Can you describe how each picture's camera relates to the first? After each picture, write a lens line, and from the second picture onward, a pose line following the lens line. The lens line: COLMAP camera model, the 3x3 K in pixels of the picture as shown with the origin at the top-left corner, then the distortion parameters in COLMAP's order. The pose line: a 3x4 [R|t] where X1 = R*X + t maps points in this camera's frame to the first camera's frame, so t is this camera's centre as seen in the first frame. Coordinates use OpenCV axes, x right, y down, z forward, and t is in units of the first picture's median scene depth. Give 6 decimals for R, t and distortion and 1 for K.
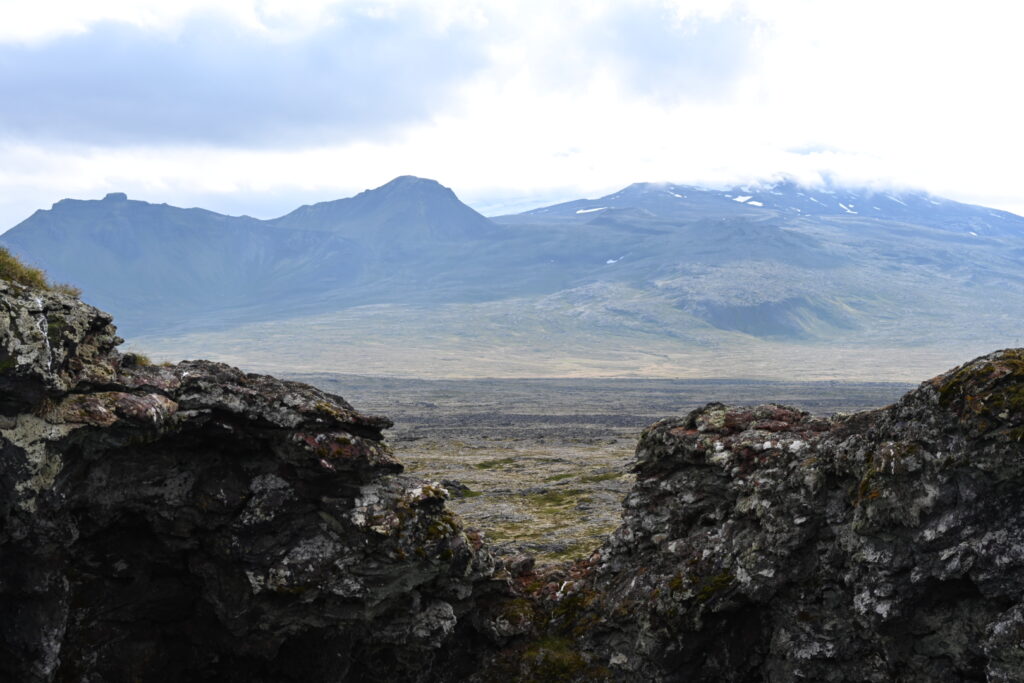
lens RADIAL K [[1932.1, 0, 506.1], [0, 1932.1, 335.9], [0, 0, 1]] dist [-0.032543, 0.000000]
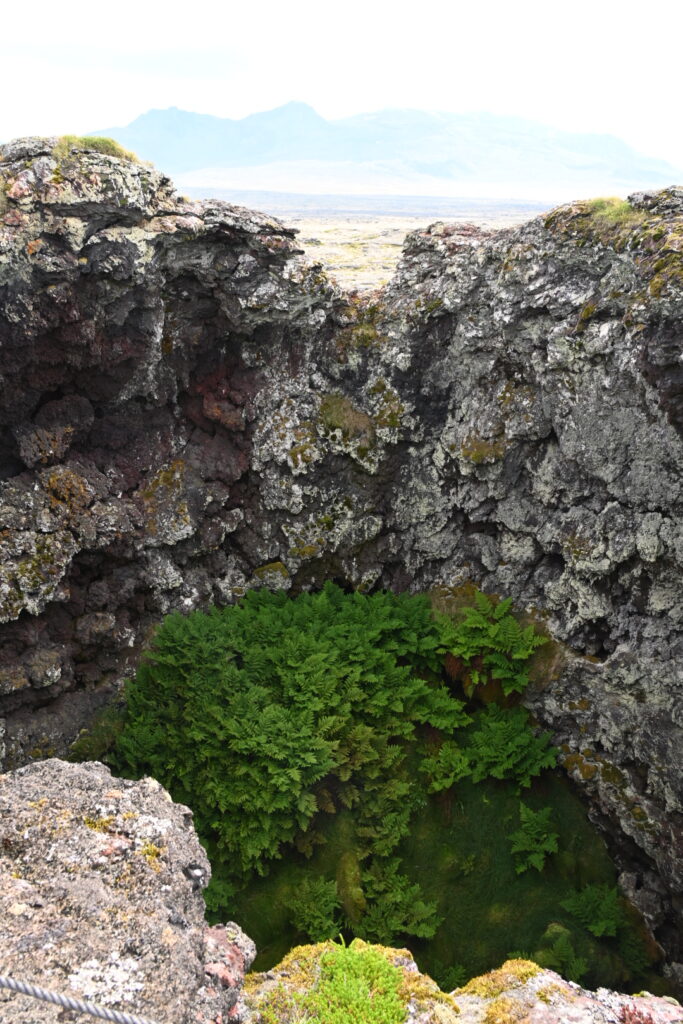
lens RADIAL K [[687.1, 0, 341.8], [0, 687.1, 520.9], [0, 0, 1]] dist [-0.007554, 0.010840]
pose [[0.999861, 0.008354, 0.014458, -0.017148], [-0.013966, 0.892962, 0.449914, -0.013388], [-0.009152, -0.450054, 0.892955, 0.119726]]
